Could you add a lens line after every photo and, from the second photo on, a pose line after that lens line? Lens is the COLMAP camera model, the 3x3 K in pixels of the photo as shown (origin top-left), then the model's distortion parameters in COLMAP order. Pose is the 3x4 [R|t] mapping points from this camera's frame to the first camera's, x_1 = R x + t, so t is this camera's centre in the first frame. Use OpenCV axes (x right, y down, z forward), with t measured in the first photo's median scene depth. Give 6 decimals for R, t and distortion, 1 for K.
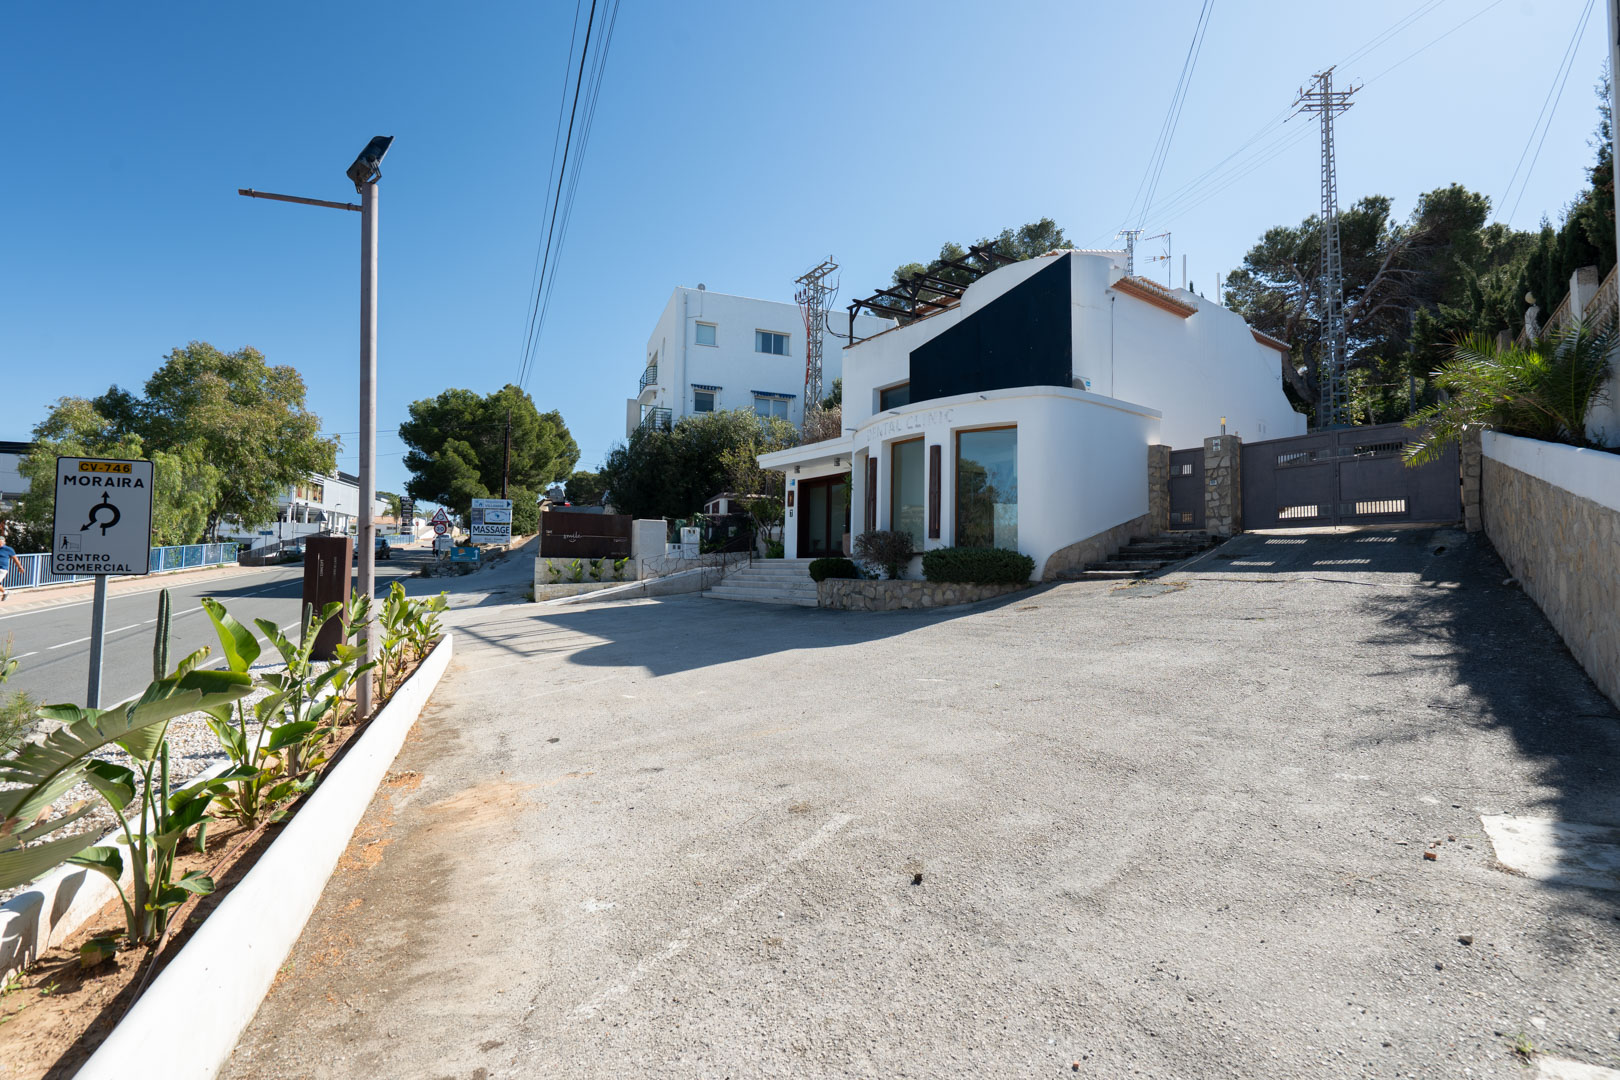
lens RADIAL K [[748.7, 0, 802.4], [0, 748.7, 517.5], [0, 0, 1]] dist [-0.002746, 0.000387]
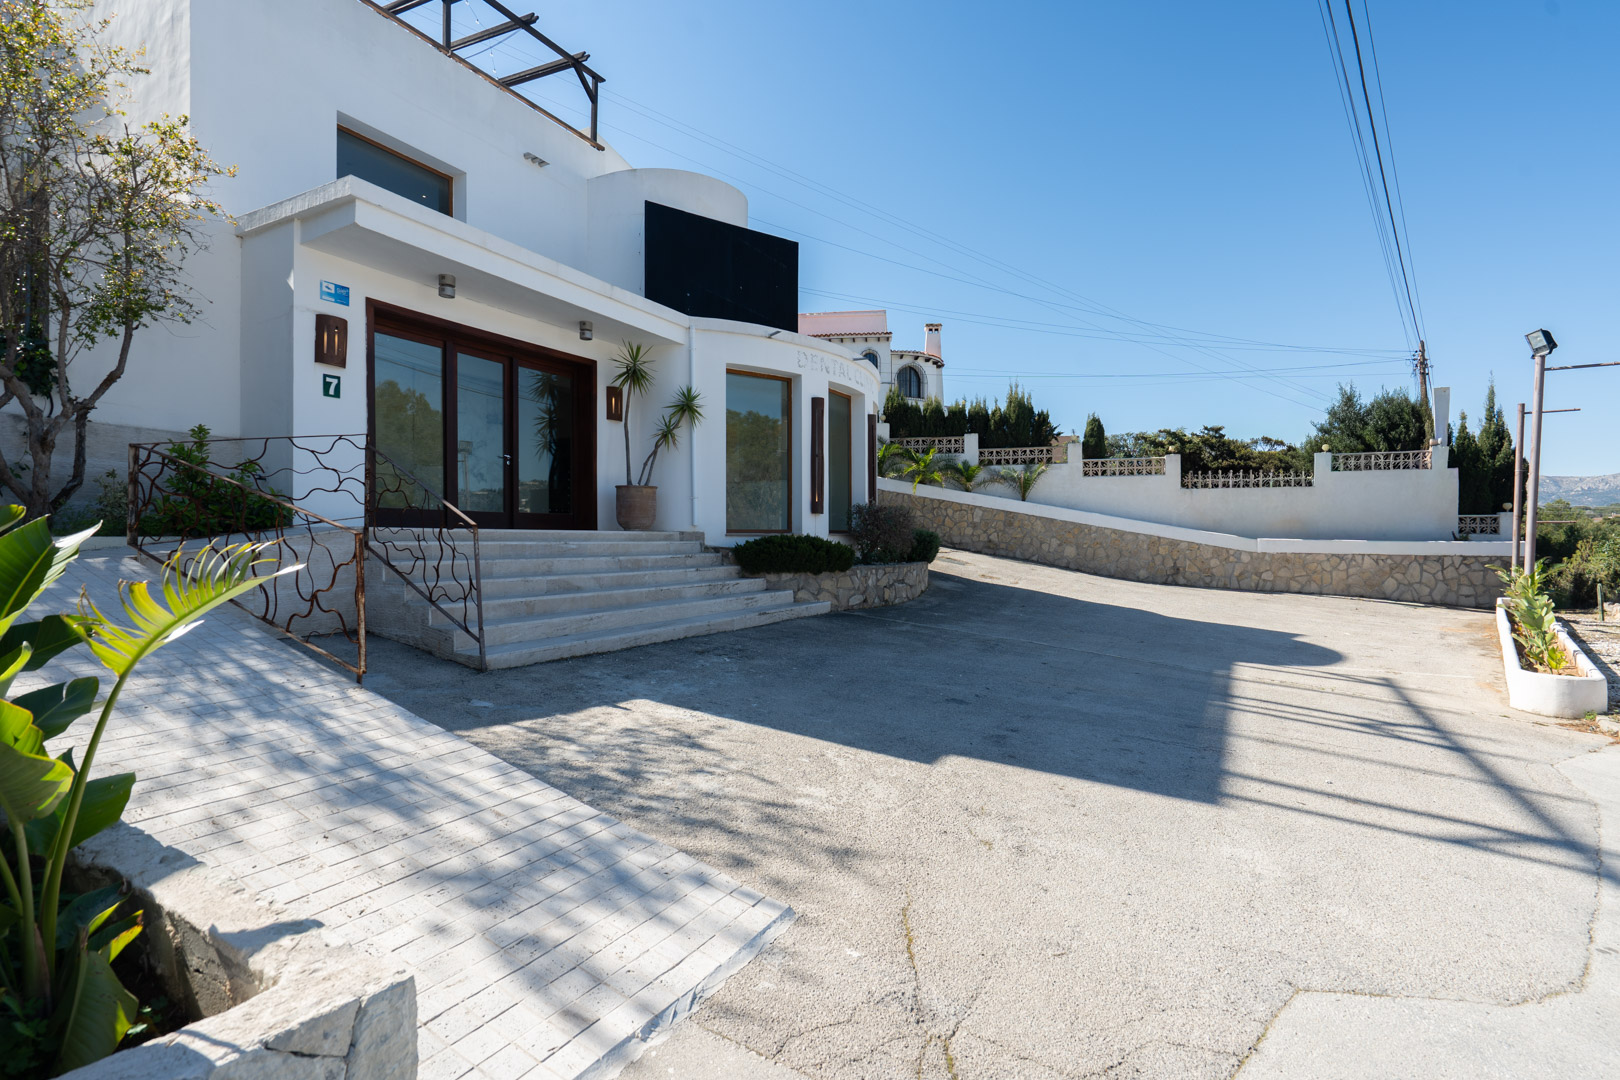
lens RADIAL K [[735.9, 0, 830.1], [0, 735.9, 525.1], [0, 0, 1]] dist [-0.001016, 0.000059]
pose [[-0.438098, 0.008554, 0.898886, -0.590649], [-0.078390, 0.995782, -0.047682, 0.081161], [-0.895503, -0.091353, -0.435580, 1.378881]]
